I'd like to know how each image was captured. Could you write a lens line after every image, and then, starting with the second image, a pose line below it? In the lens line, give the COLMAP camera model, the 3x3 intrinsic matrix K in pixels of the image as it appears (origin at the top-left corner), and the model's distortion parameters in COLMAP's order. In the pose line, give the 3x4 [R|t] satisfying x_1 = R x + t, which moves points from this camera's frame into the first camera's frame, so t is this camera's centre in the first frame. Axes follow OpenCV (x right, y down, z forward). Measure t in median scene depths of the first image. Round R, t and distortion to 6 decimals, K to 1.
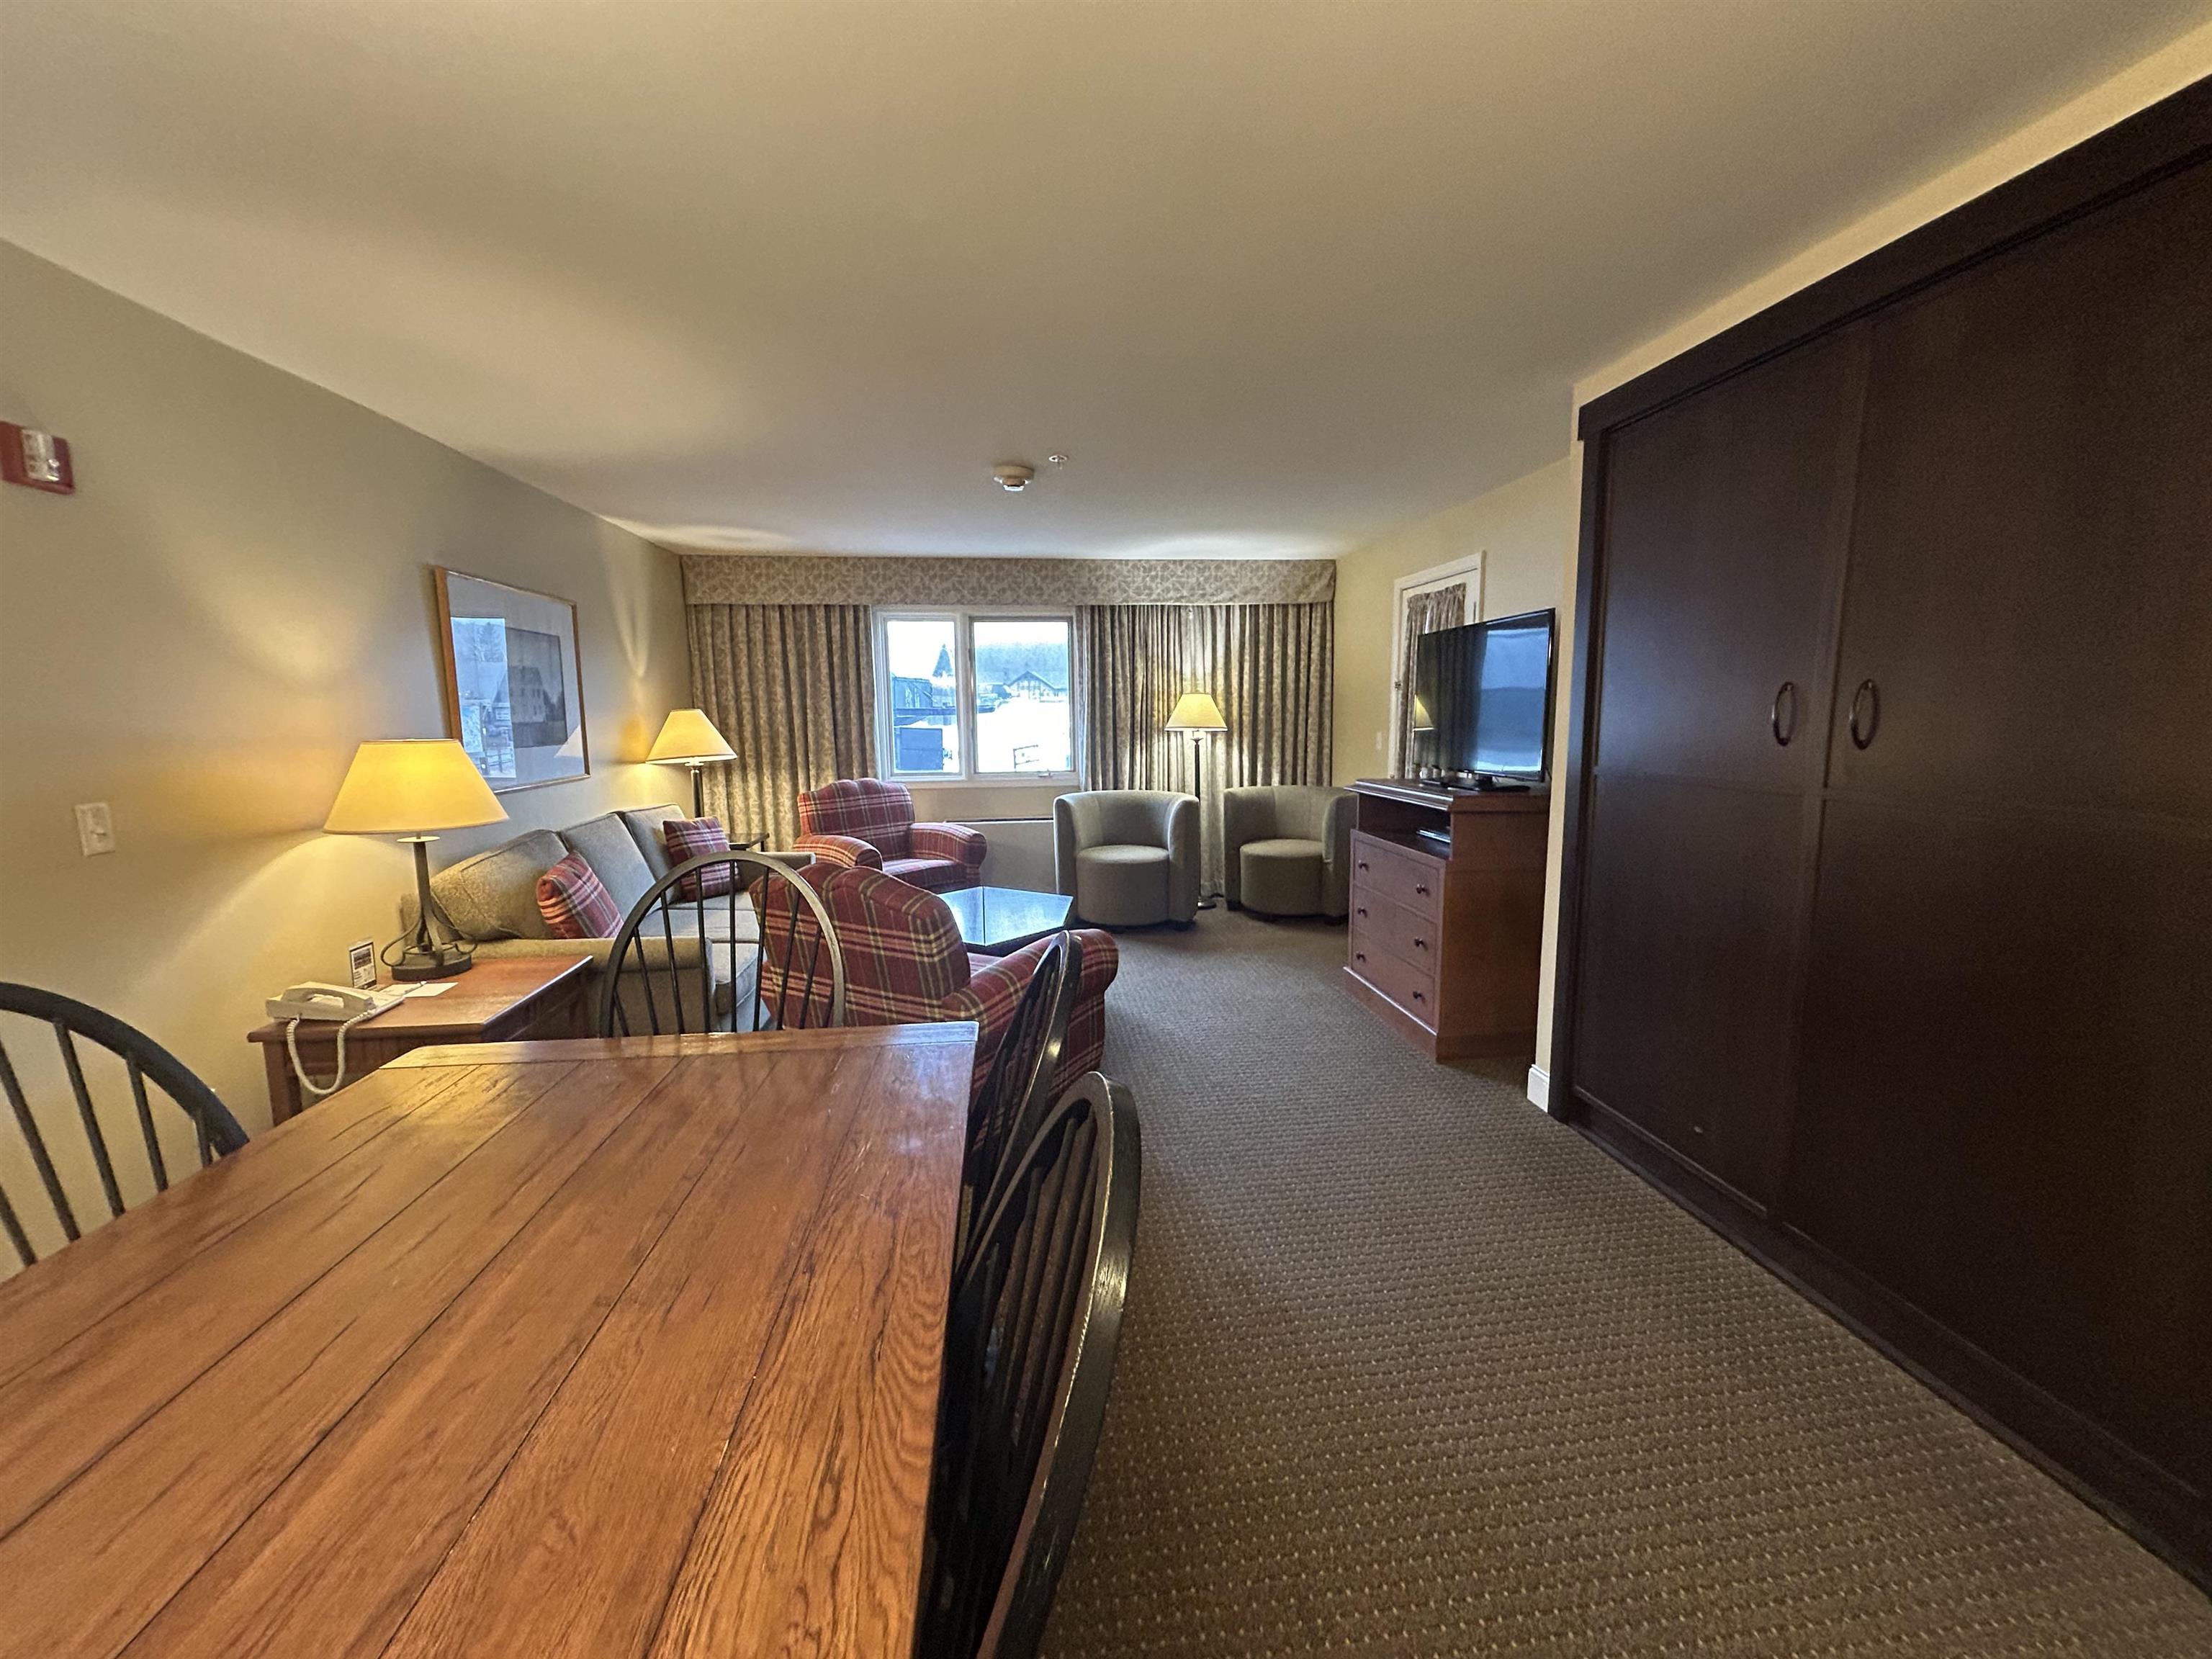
lens RADIAL K [[891.6, 0, 1106.6], [0, 891.6, 832.9], [0, 0, 1]] dist [0.001383, 0.000598]
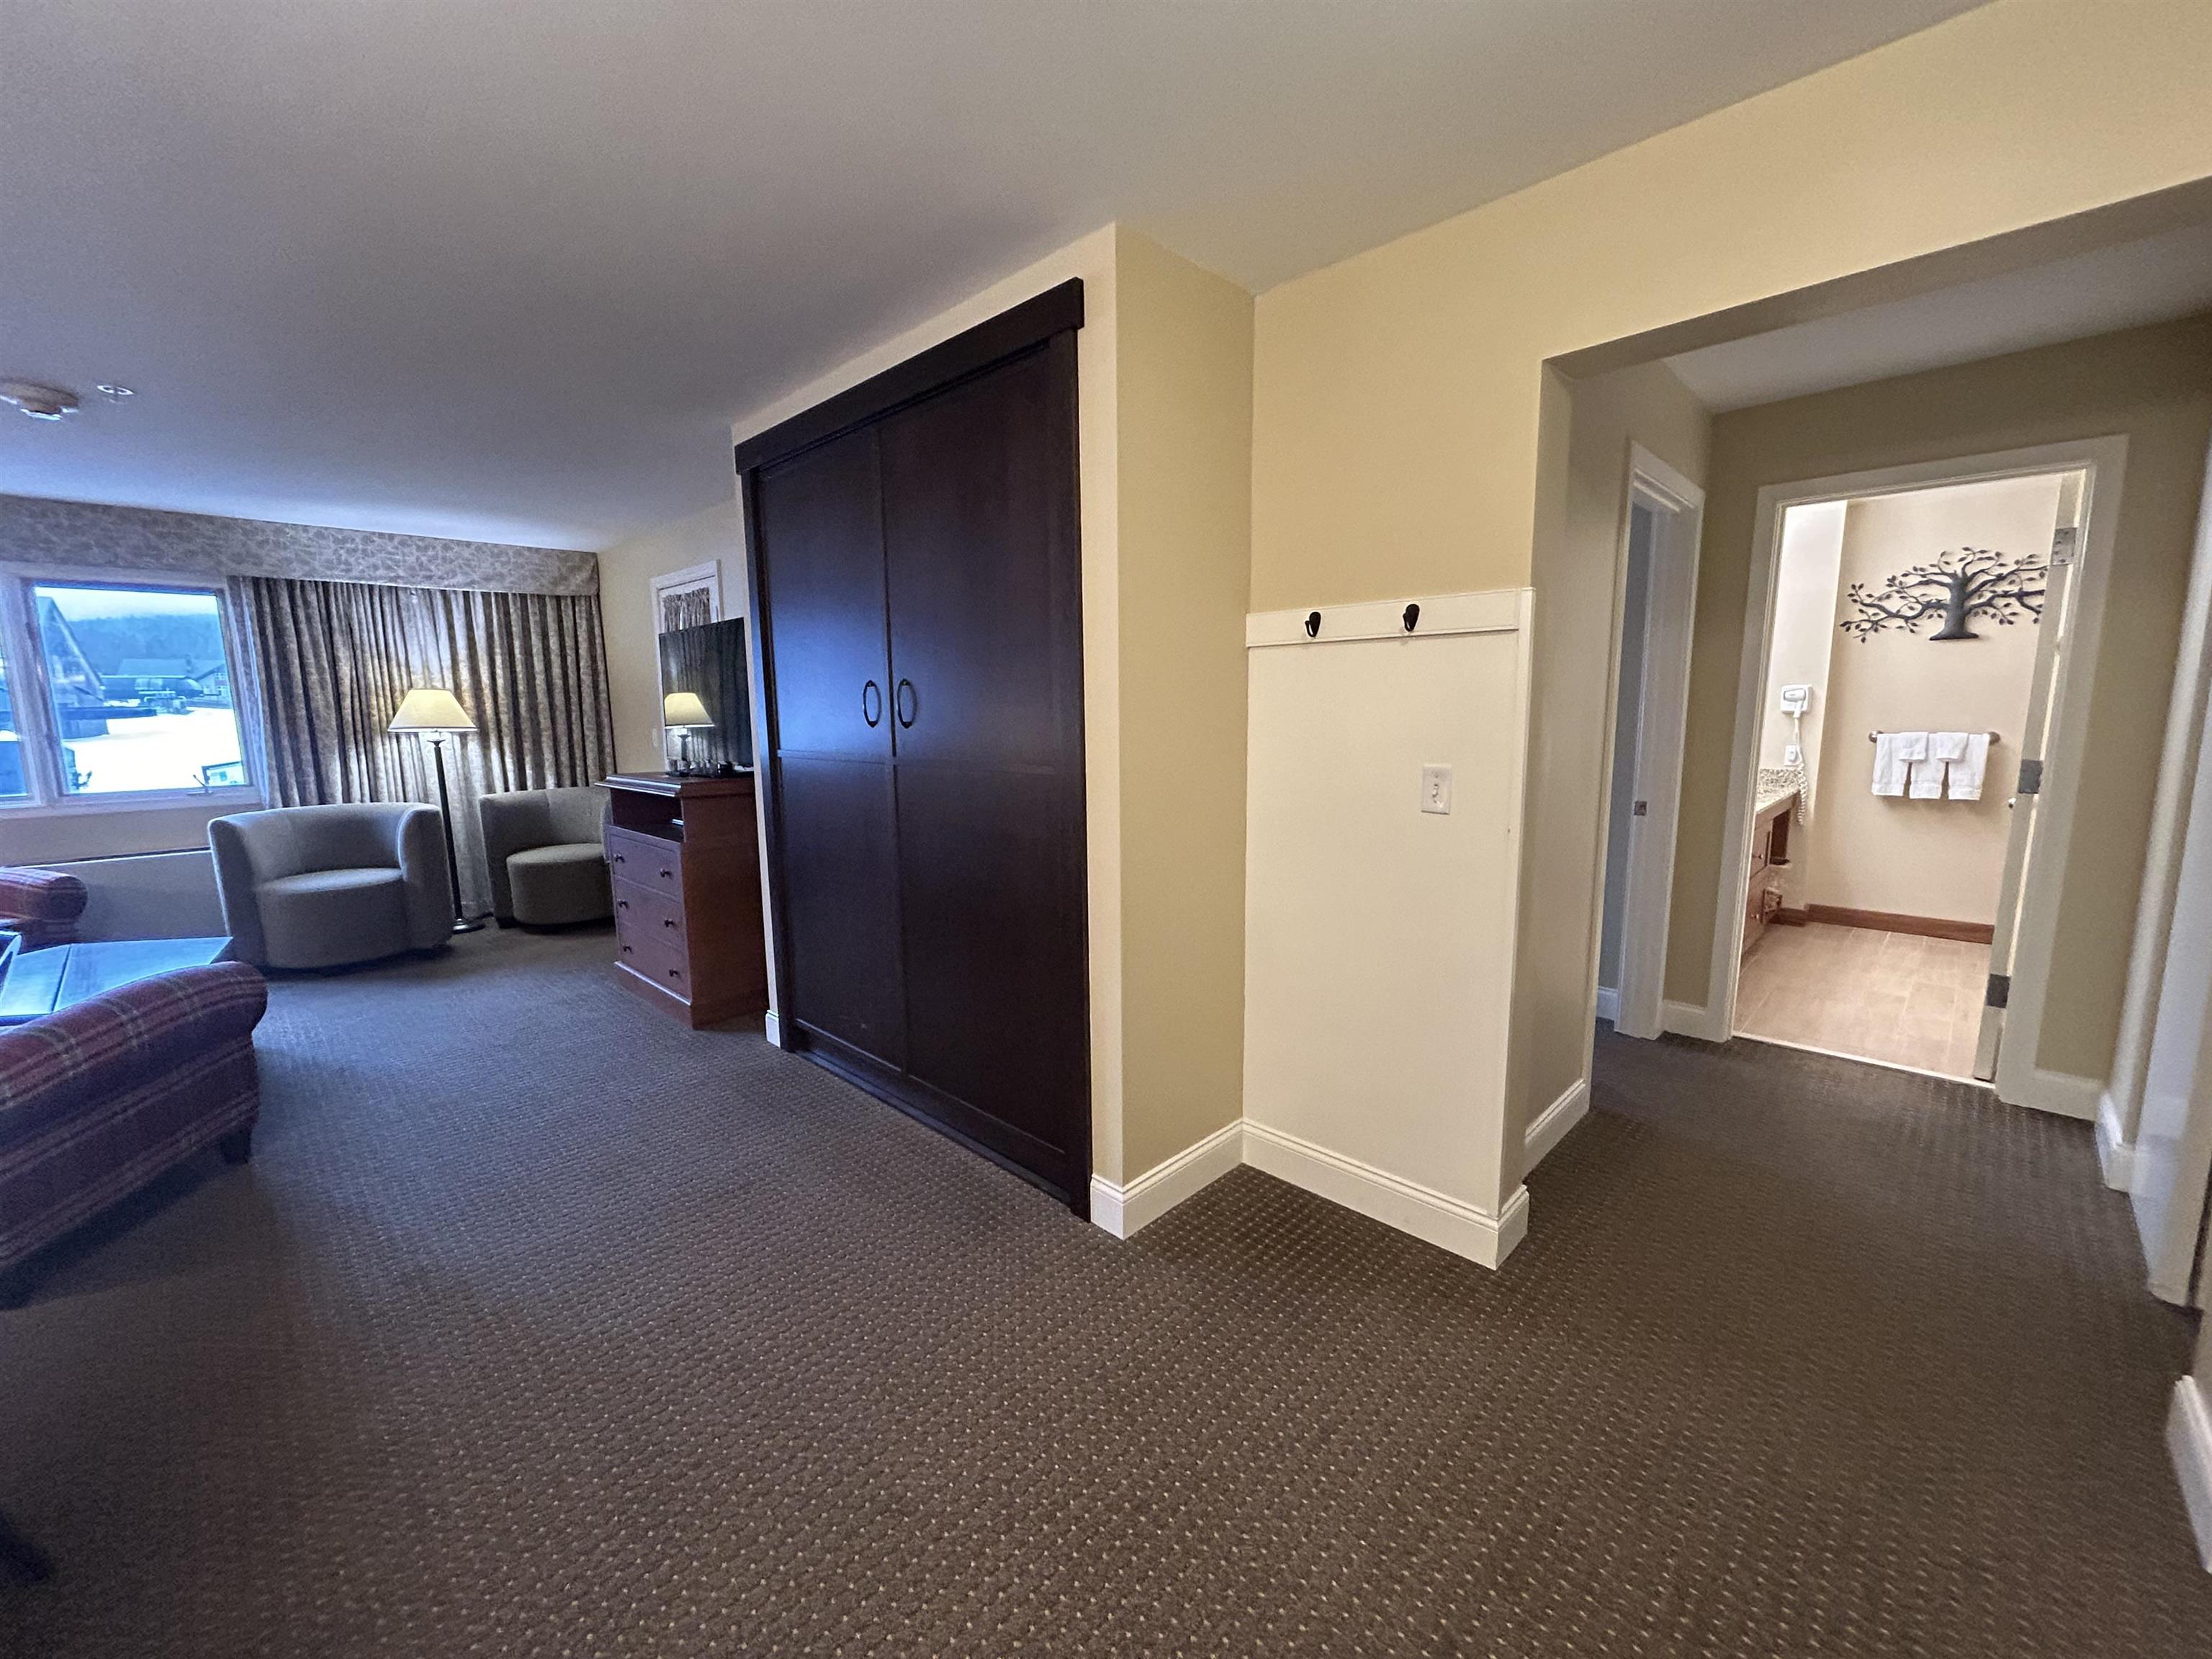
lens RADIAL K [[891.6, 0, 1097.5], [0, 891.6, 831.2], [0, 0, 1]] dist [0.001383, 0.000598]
pose [[0.780865, -0.087966, 0.618476, 0.058881], [0.089933, 0.995553, 0.028052, 0.017424], [-0.618193, 0.033717, 0.785303, -0.091175]]
